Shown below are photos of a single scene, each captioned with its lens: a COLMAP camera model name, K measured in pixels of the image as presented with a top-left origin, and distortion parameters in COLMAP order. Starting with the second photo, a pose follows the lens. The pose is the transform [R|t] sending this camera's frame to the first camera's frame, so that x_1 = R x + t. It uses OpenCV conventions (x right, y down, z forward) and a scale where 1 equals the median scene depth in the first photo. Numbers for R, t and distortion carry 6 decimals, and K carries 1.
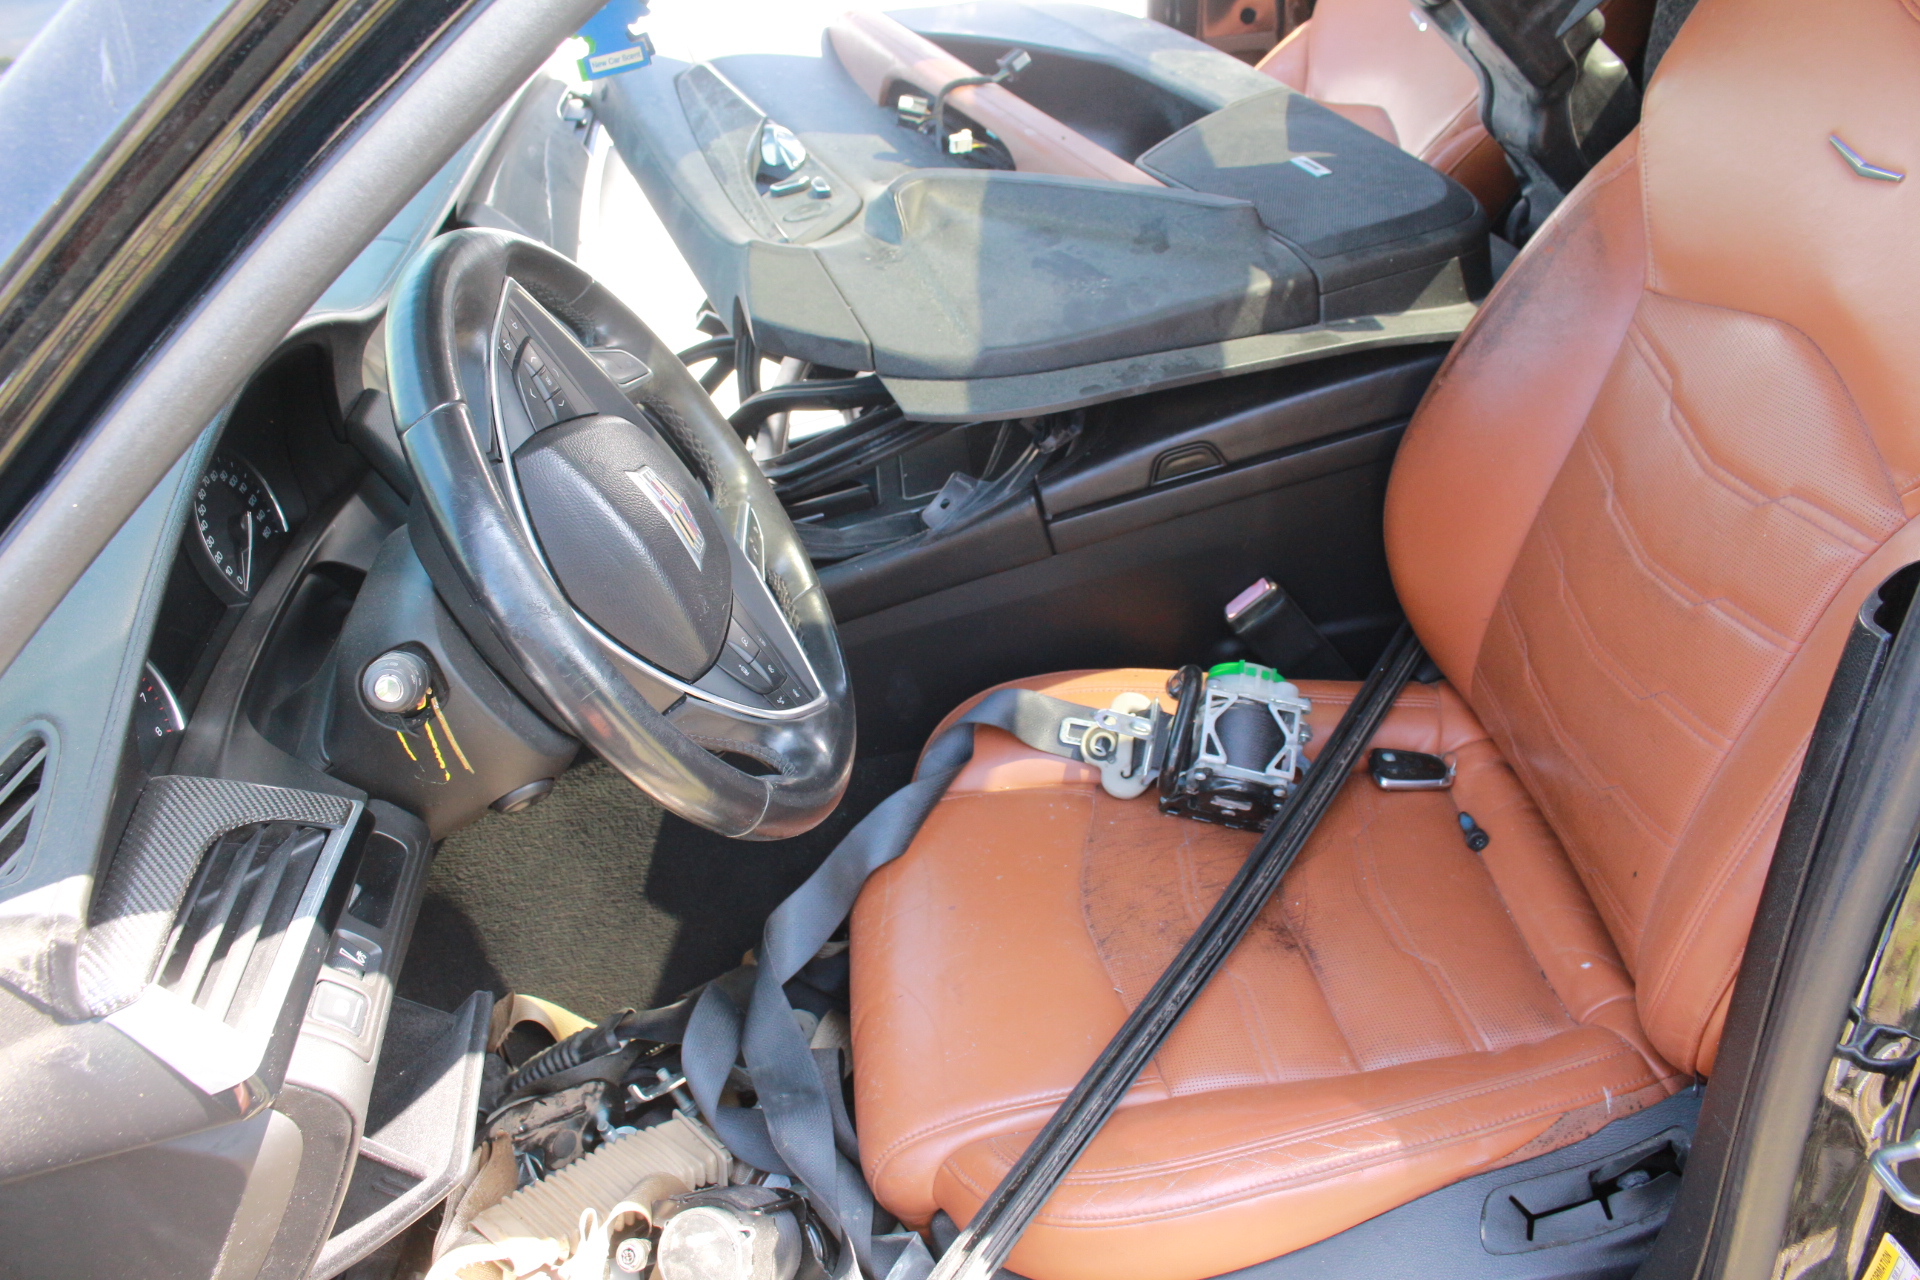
lens RADIAL K [[1669.1, 0, 960.0], [0, 1669.1, 640.0], [0, 0, 1]] dist [-0.127698, -0.000678]
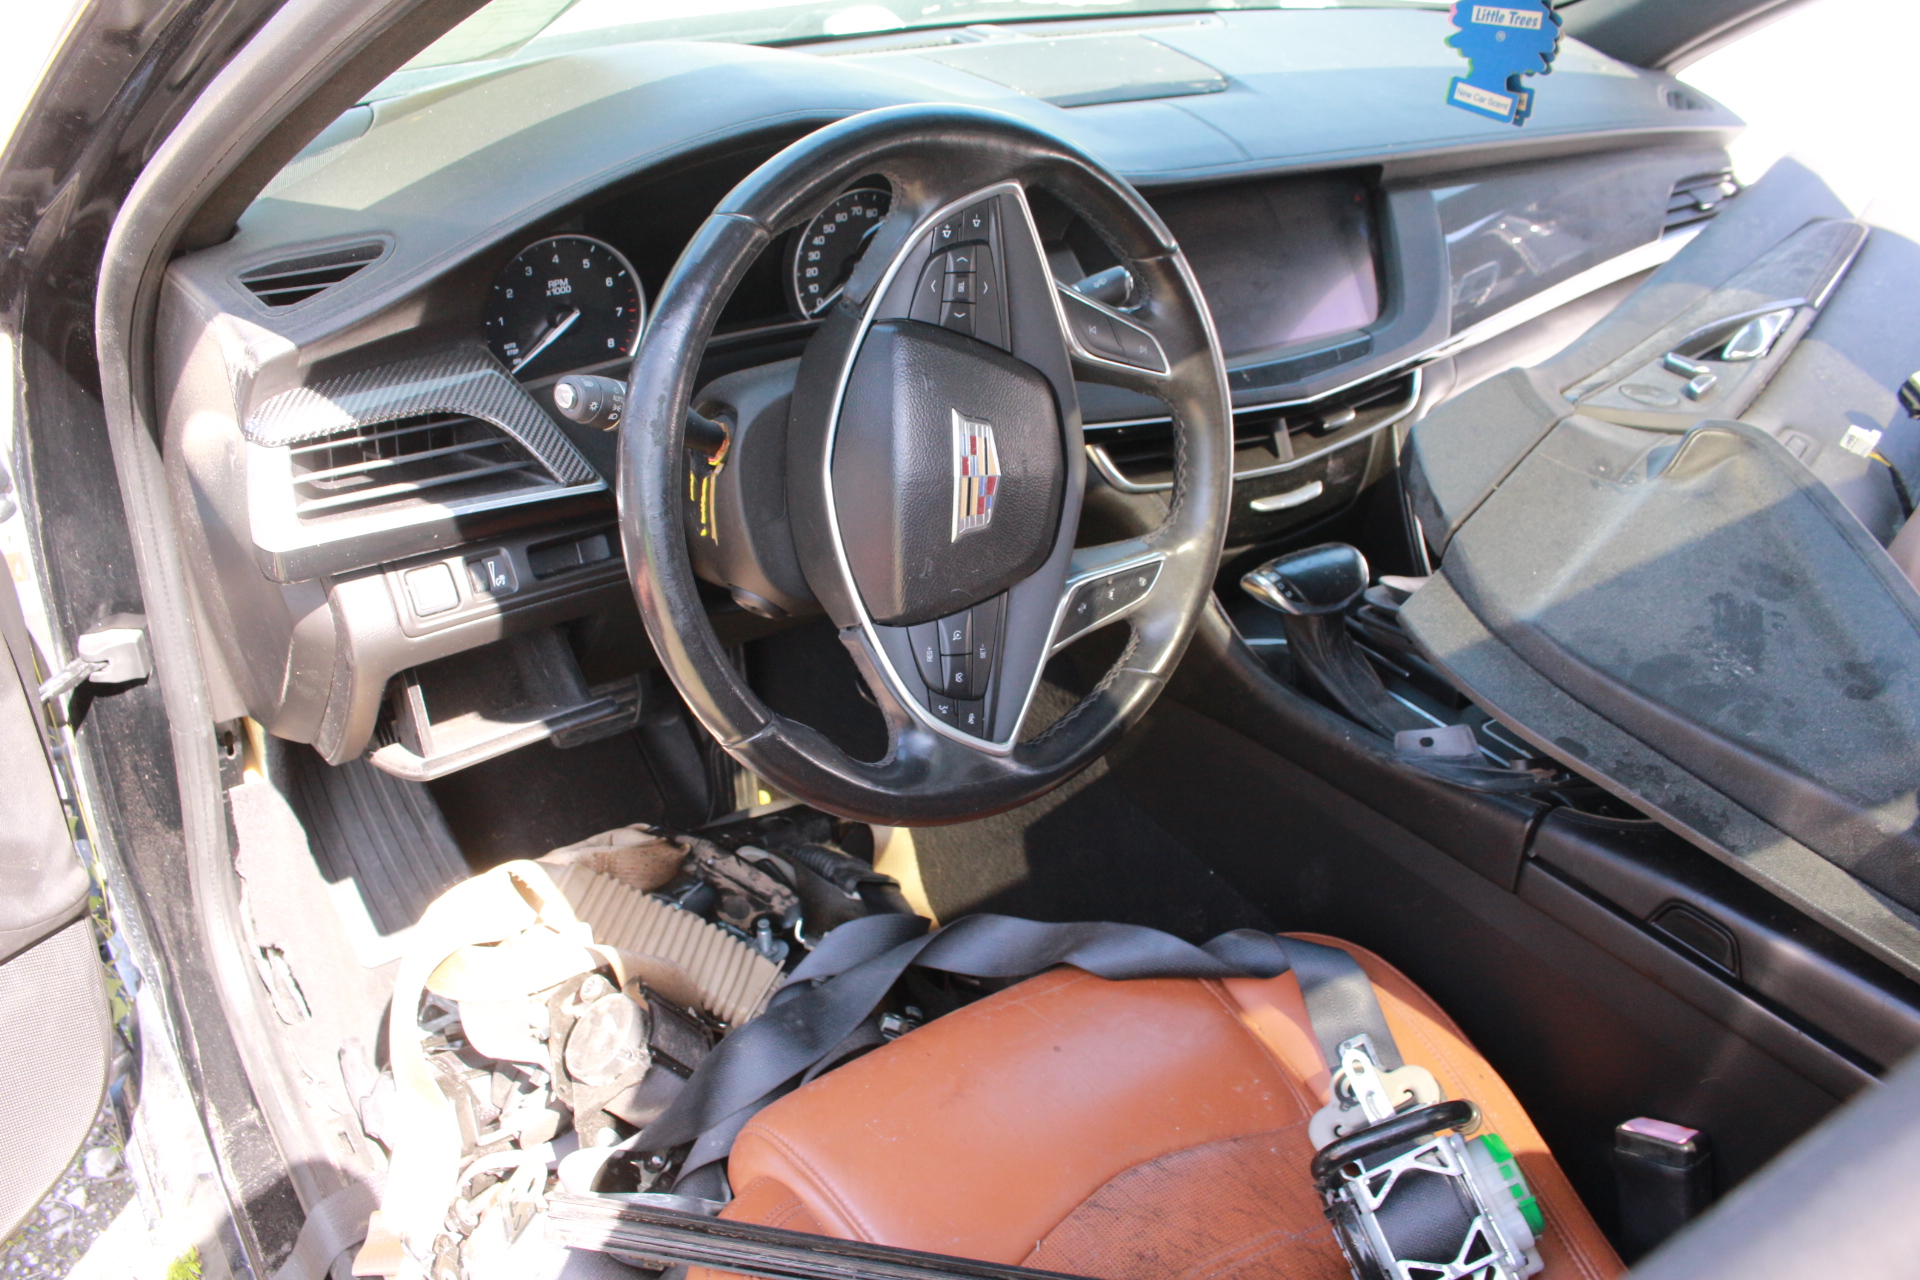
lens RADIAL K [[1669.1, 0, 960.0], [0, 1669.1, 640.0], [0, 0, 1]] dist [-0.127698, -0.000678]
pose [[0.465118, 0.651949, -0.598856, 0.356311], [-0.625240, 0.720831, 0.299128, -0.228868], [0.626690, 0.235299, 0.742896, 0.250248]]
